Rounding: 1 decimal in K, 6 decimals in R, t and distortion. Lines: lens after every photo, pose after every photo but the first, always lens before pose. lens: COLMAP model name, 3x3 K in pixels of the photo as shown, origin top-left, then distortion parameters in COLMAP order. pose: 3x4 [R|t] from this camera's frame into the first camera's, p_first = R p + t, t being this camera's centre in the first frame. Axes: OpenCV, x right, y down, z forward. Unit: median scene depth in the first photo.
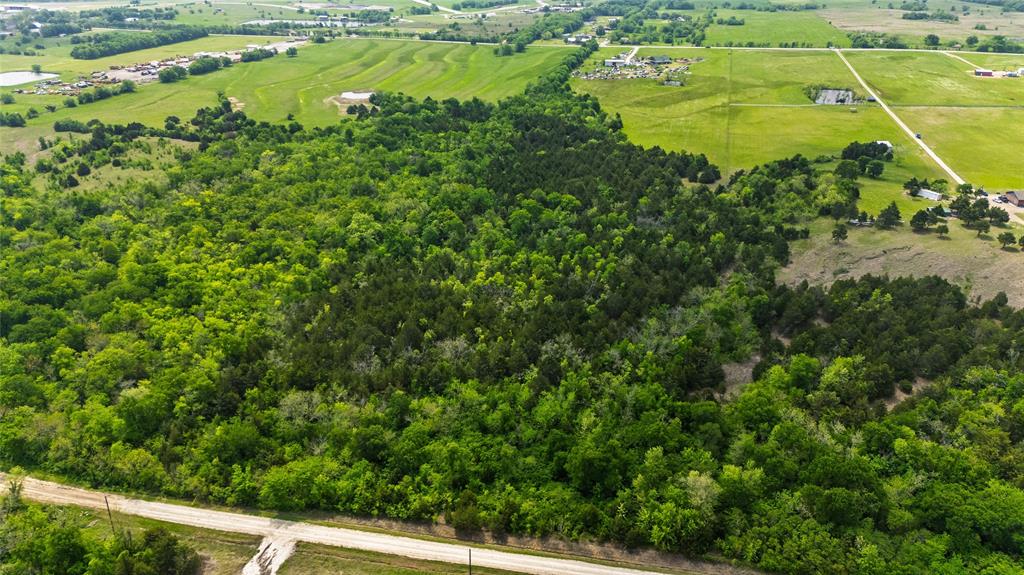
lens RADIAL K [[764.5, 0, 513.9], [0, 764.5, 282.5], [0, 0, 1]] dist [0.066912, -0.062883]
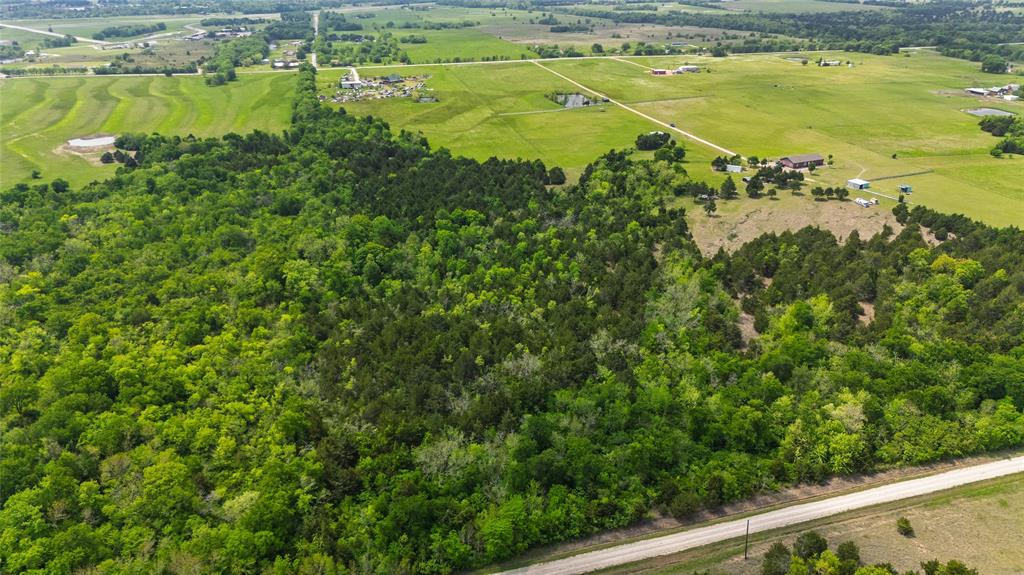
lens RADIAL K [[764.5, 0, 513.9], [0, 764.5, 282.5], [0, 0, 1]] dist [0.066912, -0.062883]
pose [[0.880772, -0.185605, 0.435650, -0.390796], [0.196308, 0.980322, 0.020774, -0.034507], [-0.430933, 0.067224, 0.899876, 0.076095]]
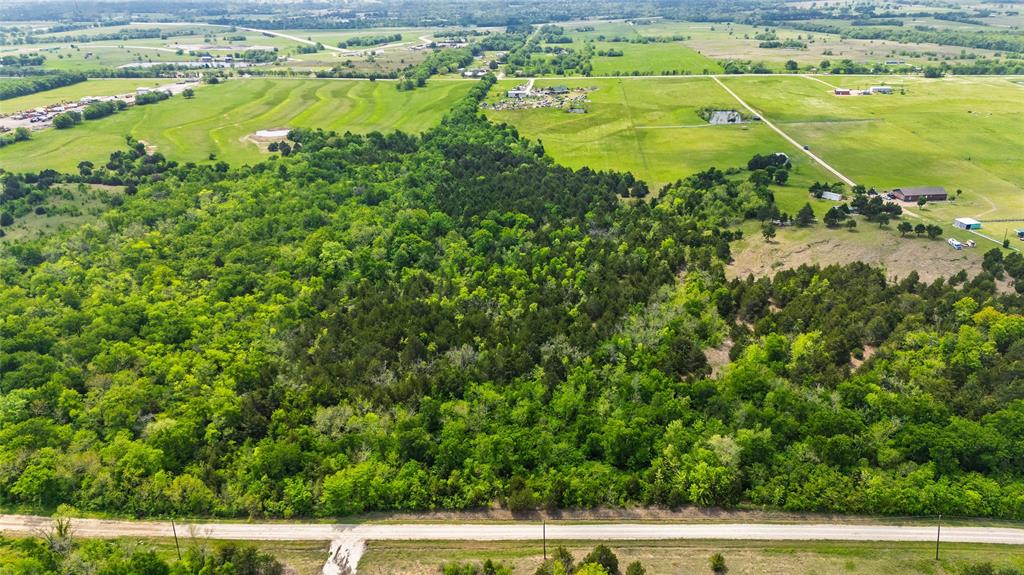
lens RADIAL K [[764.5, 0, 513.9], [0, 764.5, 282.5], [0, 0, 1]] dist [0.066912, -0.062883]
pose [[0.985431, -0.071377, 0.154374, -0.127328], [0.077928, 0.996280, -0.036799, 0.022183], [-0.151173, 0.048293, 0.987327, -0.052220]]
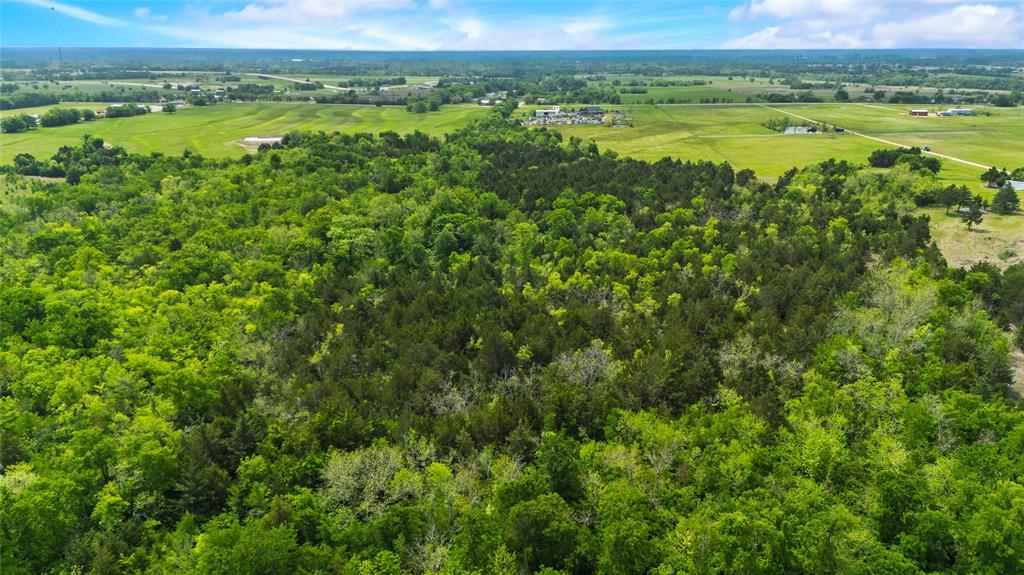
lens RADIAL K [[764.5, 0, 513.9], [0, 764.5, 282.5], [0, 0, 1]] dist [0.066912, -0.062883]
pose [[0.983594, -0.047482, 0.174033, -0.181674], [0.070383, 0.989289, -0.127879, 0.072804], [-0.166097, 0.138030, 0.976401, 0.323672]]
